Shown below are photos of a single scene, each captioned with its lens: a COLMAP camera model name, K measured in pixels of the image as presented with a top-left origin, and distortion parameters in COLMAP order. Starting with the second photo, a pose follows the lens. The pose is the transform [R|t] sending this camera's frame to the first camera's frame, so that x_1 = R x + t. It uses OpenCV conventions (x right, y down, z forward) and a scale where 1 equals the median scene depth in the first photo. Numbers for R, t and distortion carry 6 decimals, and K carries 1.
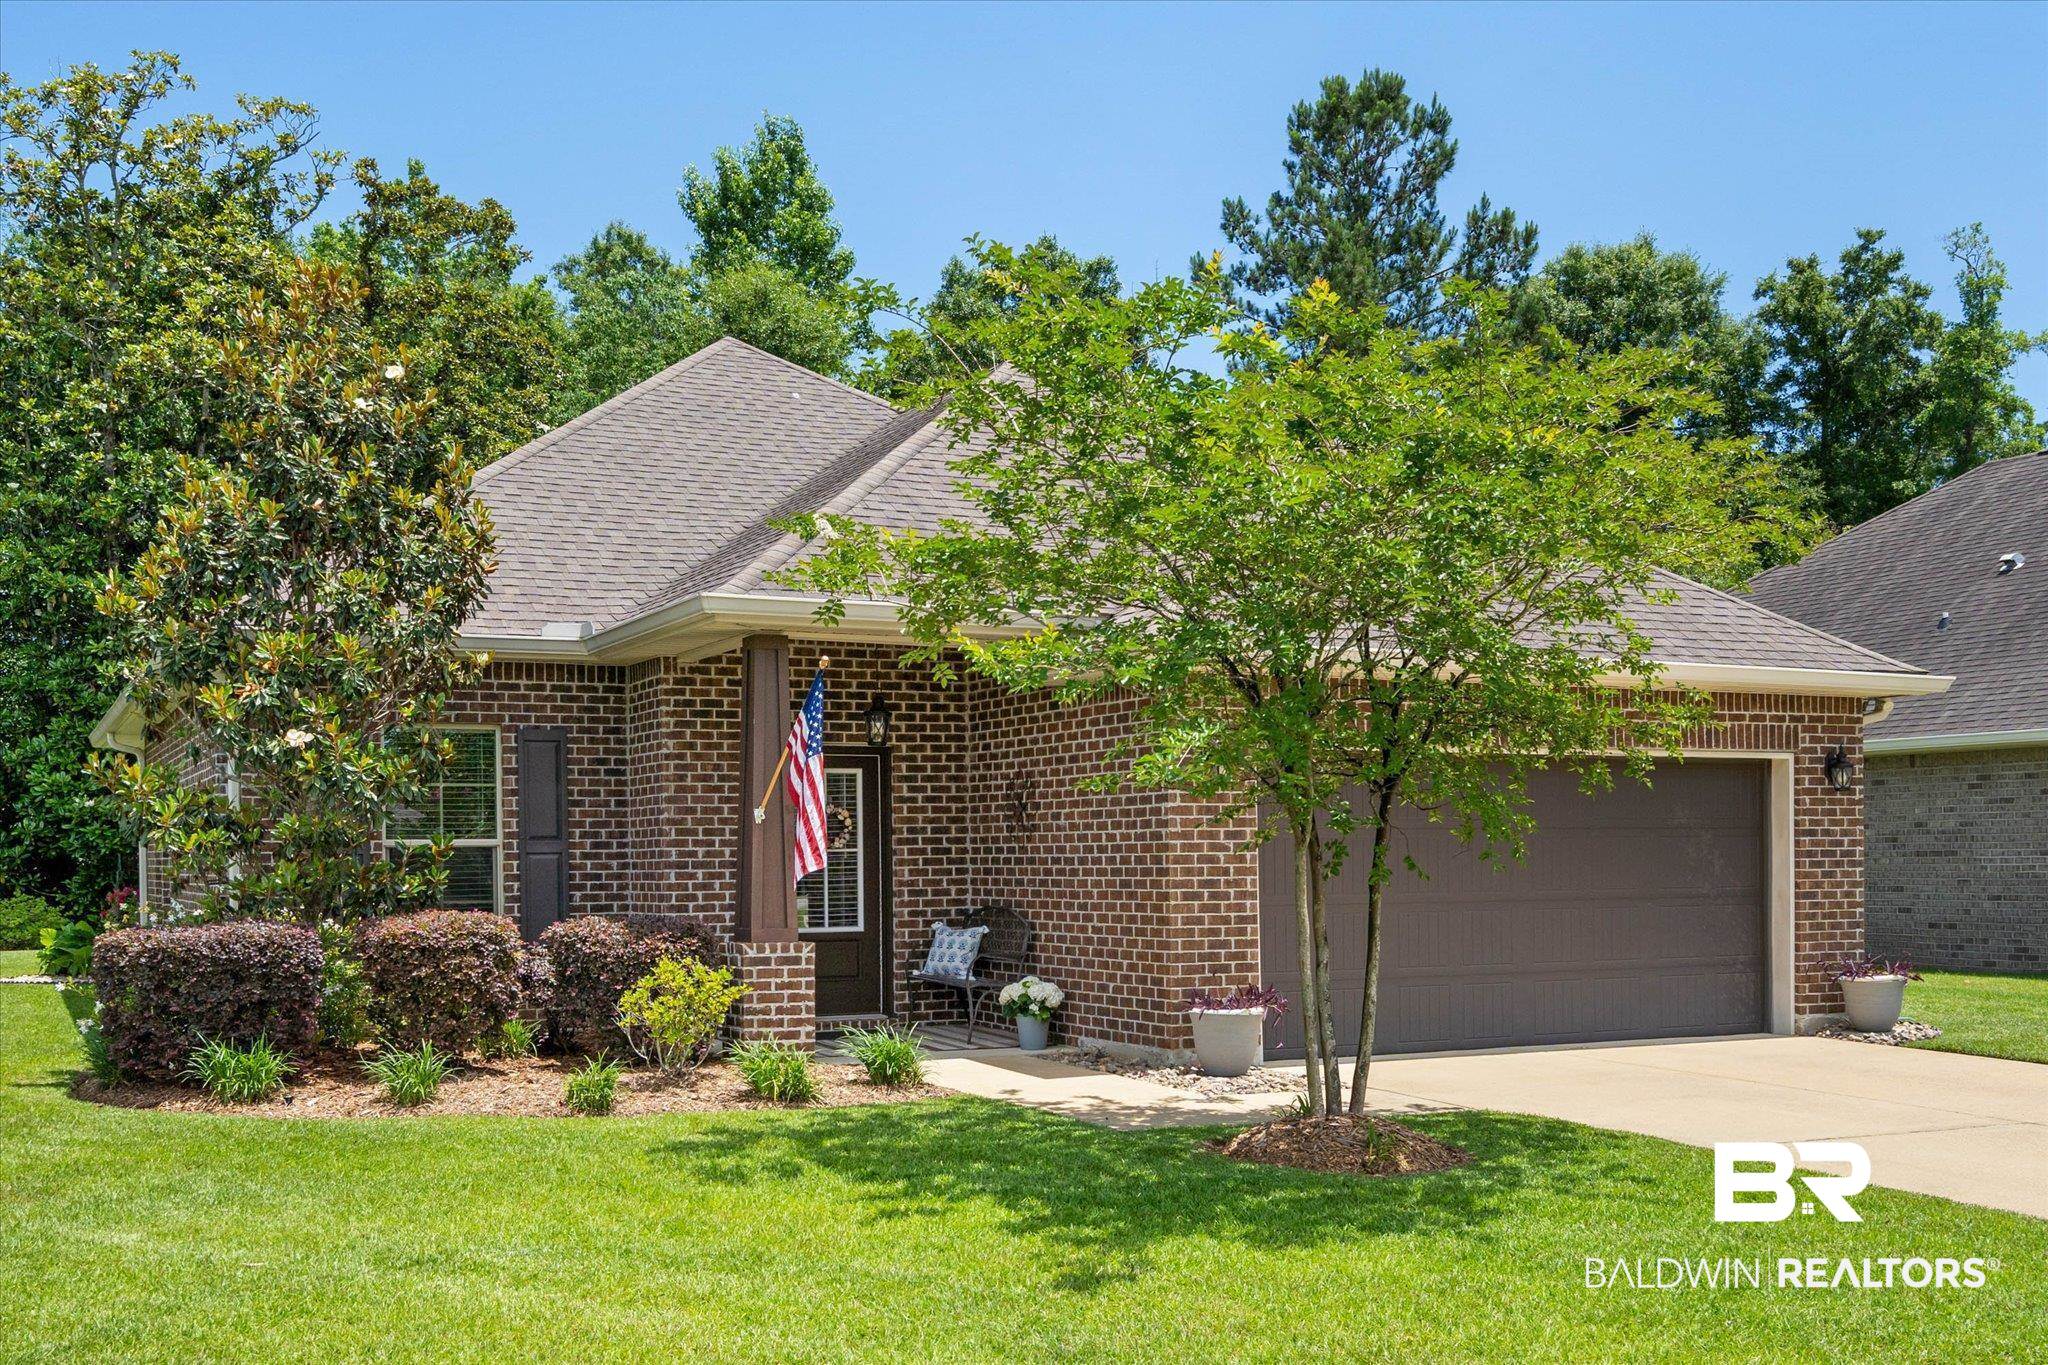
lens RADIAL K [[943.3, 0, 1017.7], [0, 943.3, 650.3], [0, 0, 1]] dist [-0.004794, -0.000139]
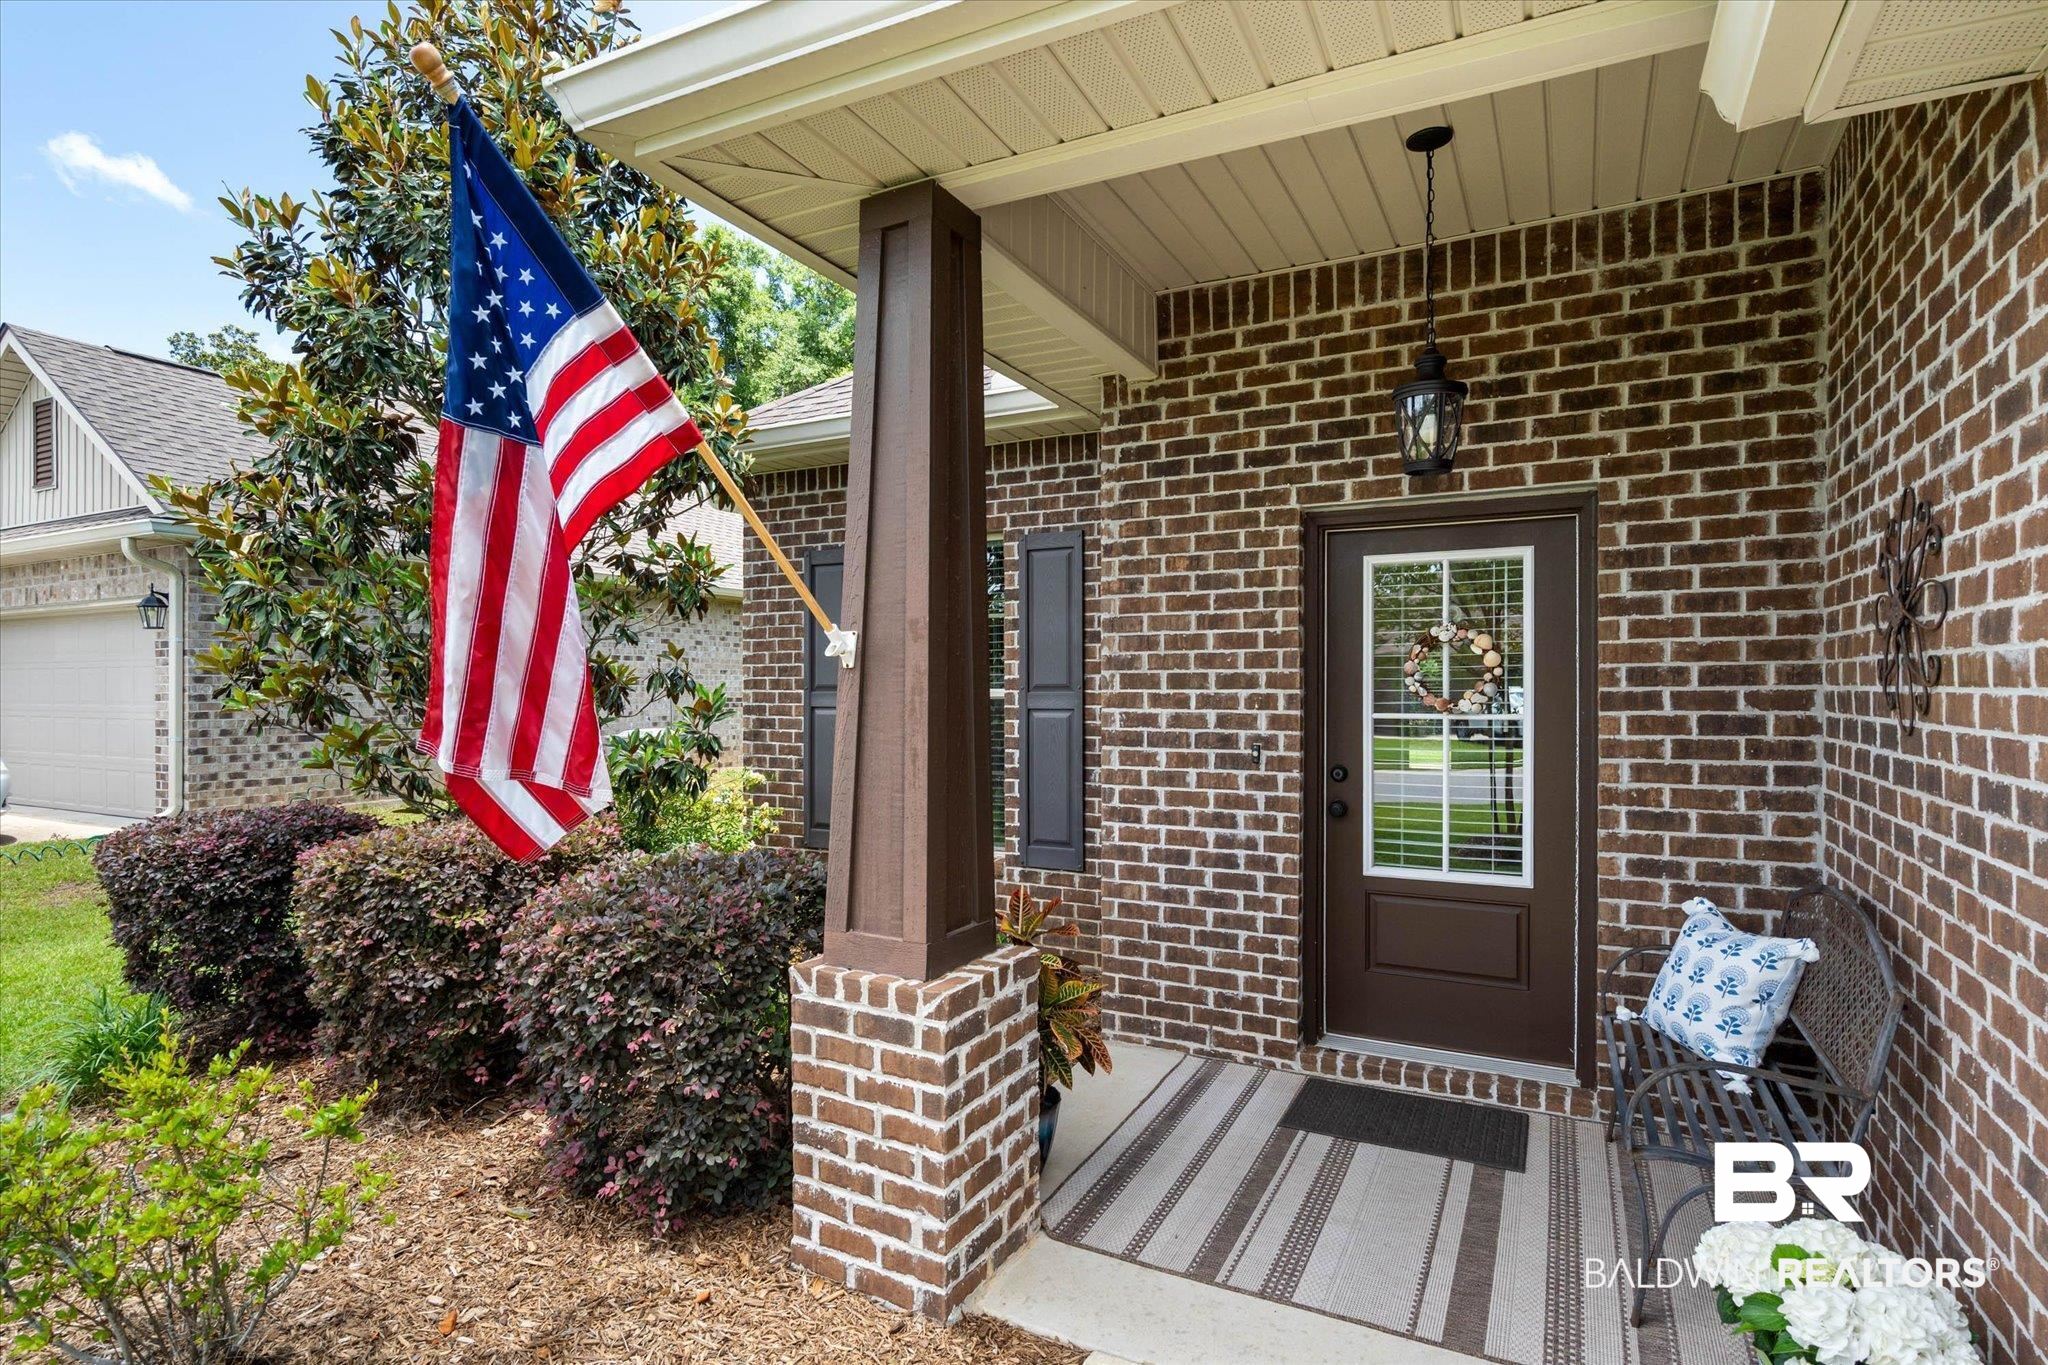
lens RADIAL K [[1057.0, 0, 1023.9], [0, 1057.0, 661.5], [0, 0, 1]] dist [0.004553, 0.001074]
pose [[0.653618, -0.011586, -0.756736, 0.074707], [0.147053, 0.982771, 0.111968, 0.098645], [0.742401, -0.184465, 0.644061, 0.533231]]
